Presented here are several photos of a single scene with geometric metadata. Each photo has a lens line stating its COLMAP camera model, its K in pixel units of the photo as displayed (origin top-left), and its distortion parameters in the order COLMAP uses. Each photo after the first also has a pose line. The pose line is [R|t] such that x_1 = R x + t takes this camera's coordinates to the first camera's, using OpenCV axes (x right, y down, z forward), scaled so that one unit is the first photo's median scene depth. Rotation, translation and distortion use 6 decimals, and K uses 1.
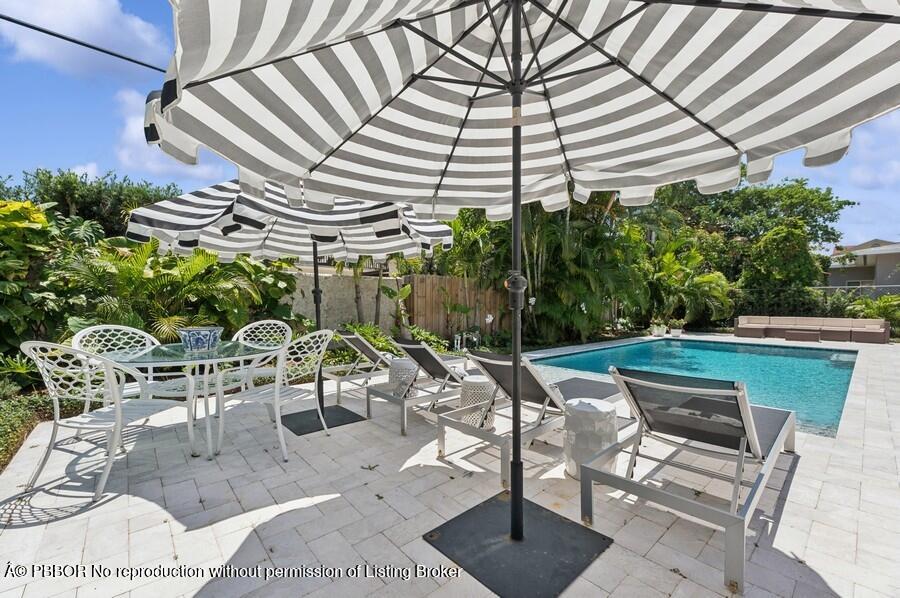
lens RADIAL K [[360.7, 0, 449.1], [0, 360.7, 318.0], [0, 0, 1]] dist [0.000367, -0.000275]
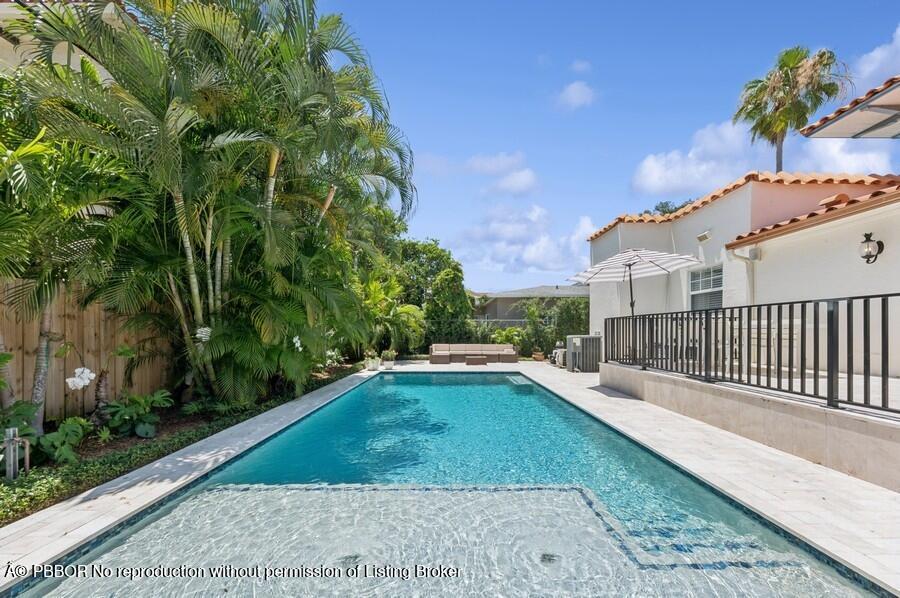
lens RADIAL K [[348.4, 0, 451.7], [0, 348.4, 332.8], [0, 0, 1]] dist [0.019275, 0.000032]
pose [[0.662844, -0.004779, 0.748742, 0.060182], [0.028902, 0.999398, -0.019207, -0.020882], [-0.748199, 0.034371, 0.662583, 0.275981]]
